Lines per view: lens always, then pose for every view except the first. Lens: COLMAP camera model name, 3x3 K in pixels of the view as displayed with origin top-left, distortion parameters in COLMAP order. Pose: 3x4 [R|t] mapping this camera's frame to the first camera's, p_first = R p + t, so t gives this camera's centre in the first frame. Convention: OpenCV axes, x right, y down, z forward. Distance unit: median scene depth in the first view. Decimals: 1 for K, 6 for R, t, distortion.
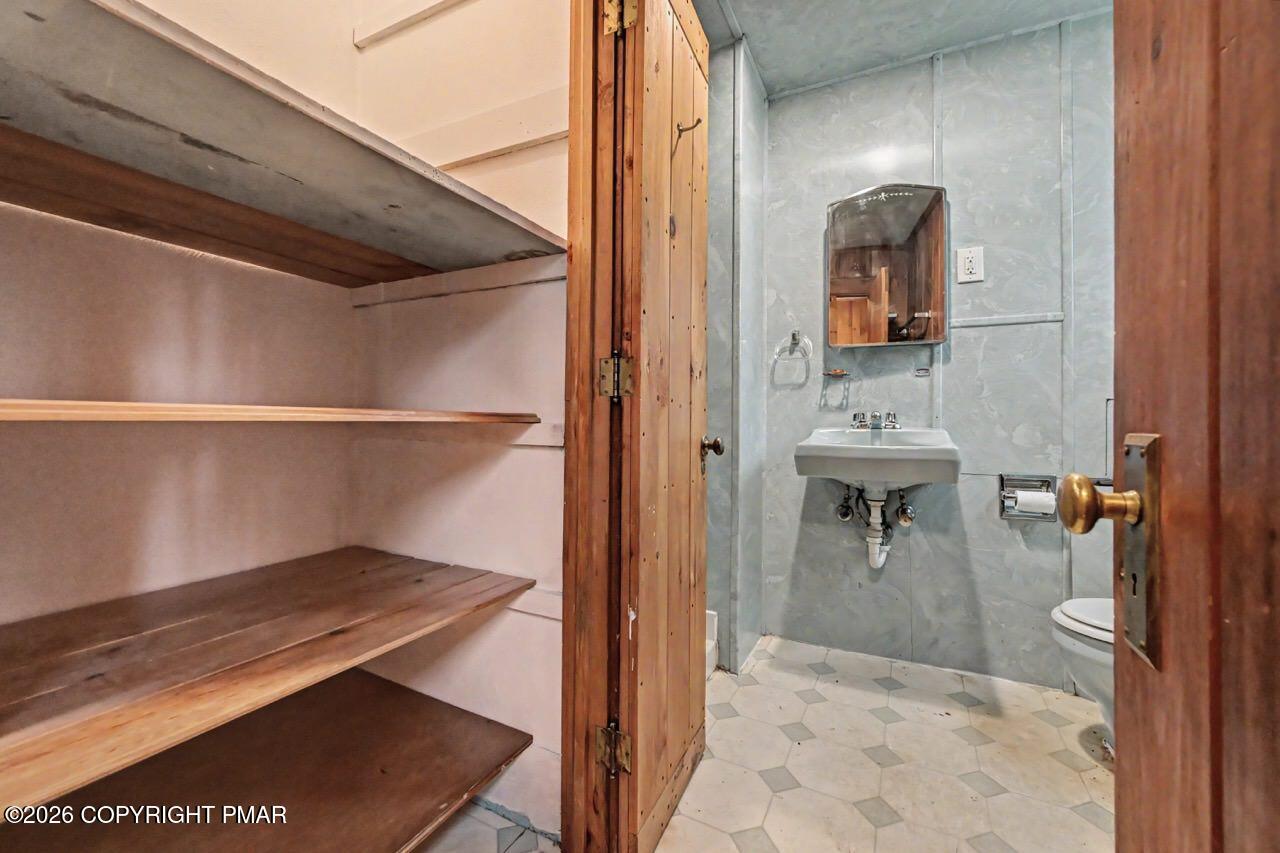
lens RADIAL K [[501.8, 0, 643.9], [0, 501.8, 414.9], [0, 0, 1]] dist [-0.005145, 0.000562]
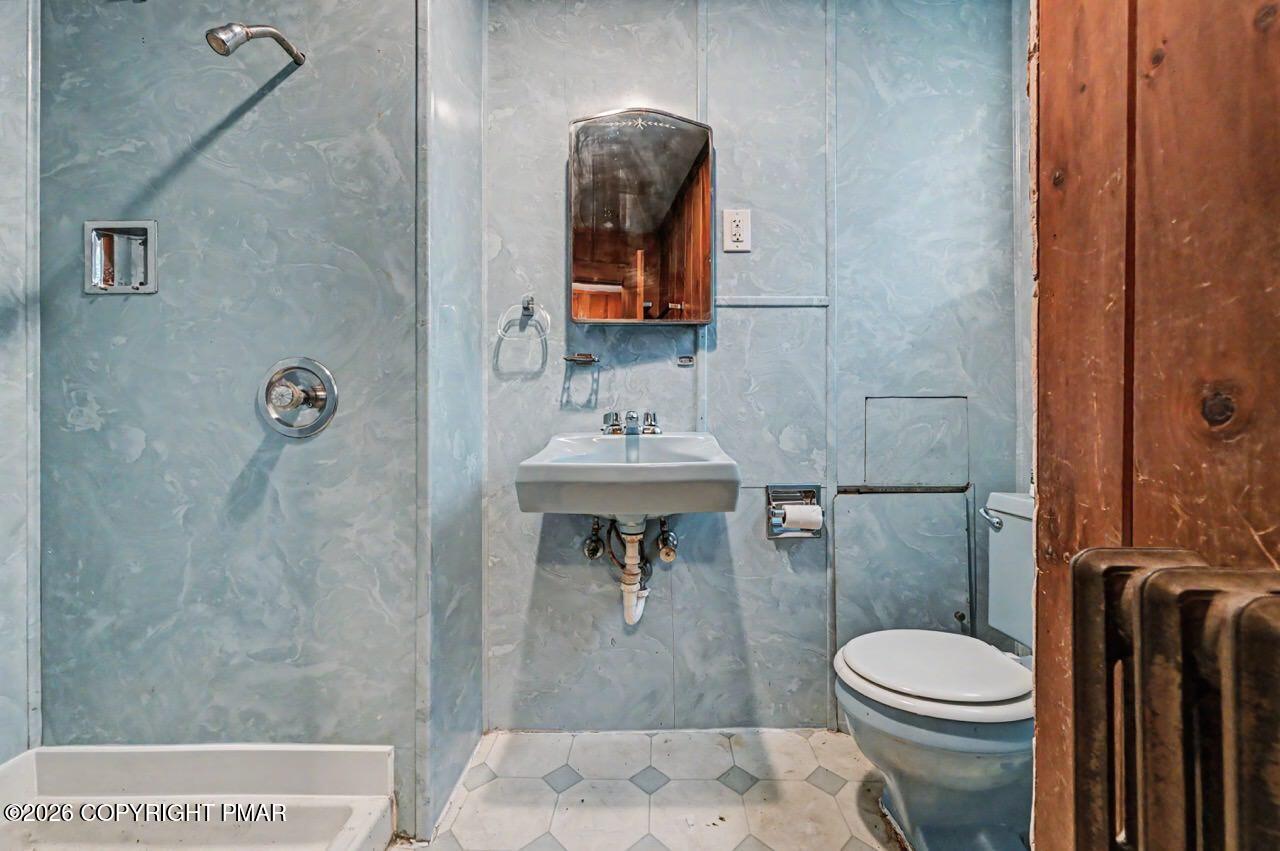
lens RADIAL K [[501.8, 0, 644.5], [0, 501.8, 419.1], [0, 0, 1]] dist [-0.005145, 0.000562]
pose [[0.895310, -0.009863, 0.445334, 0.151537], [0.002381, 0.999847, 0.017356, -0.007975], [-0.445437, -0.014479, 0.895196, 0.332060]]
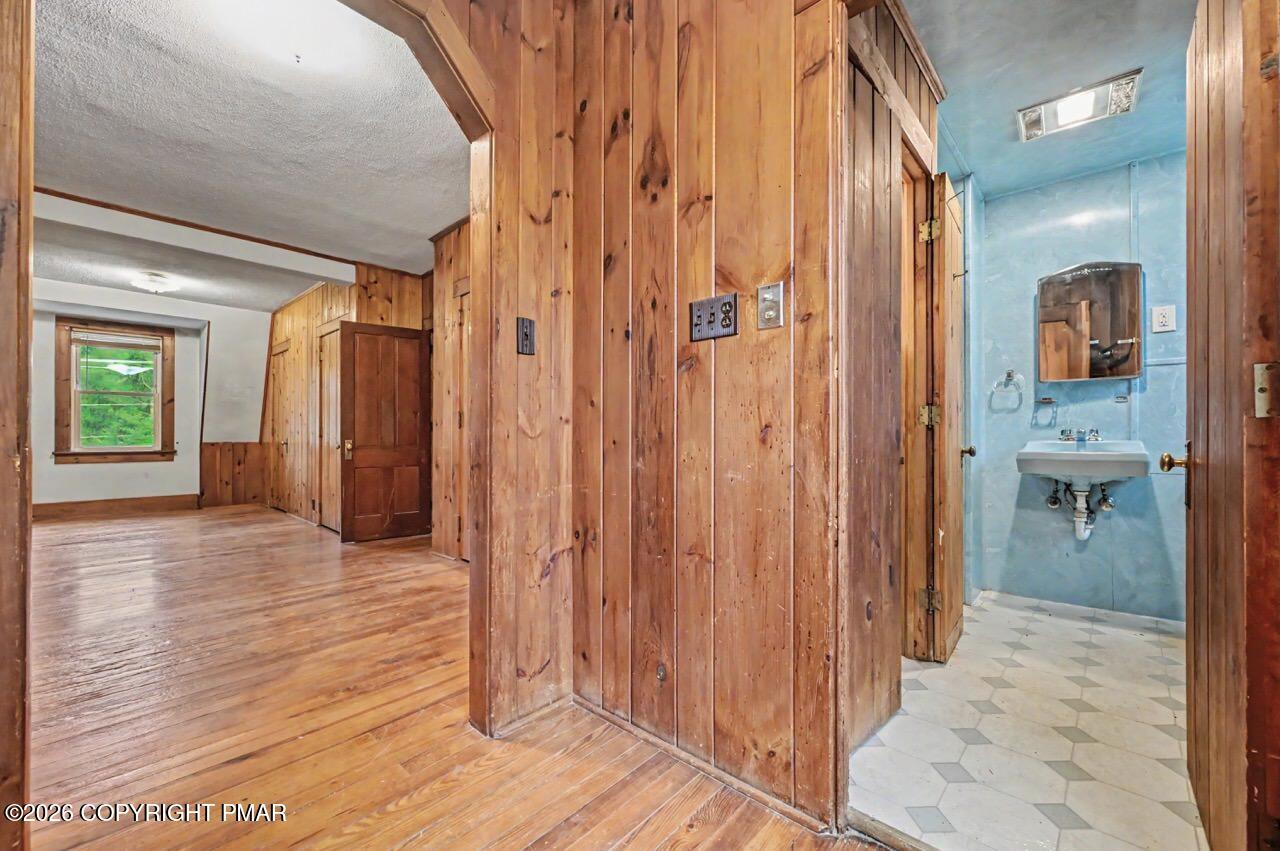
lens RADIAL K [[501.8, 0, 643.6], [0, 501.8, 434.0], [0, 0, 1]] dist [-0.005145, 0.000562]
pose [[0.962835, -0.008887, -0.269946, -0.336637], [0.011018, 0.999919, 0.006379, -0.013813], [0.269867, -0.009116, 0.962854, -0.675109]]
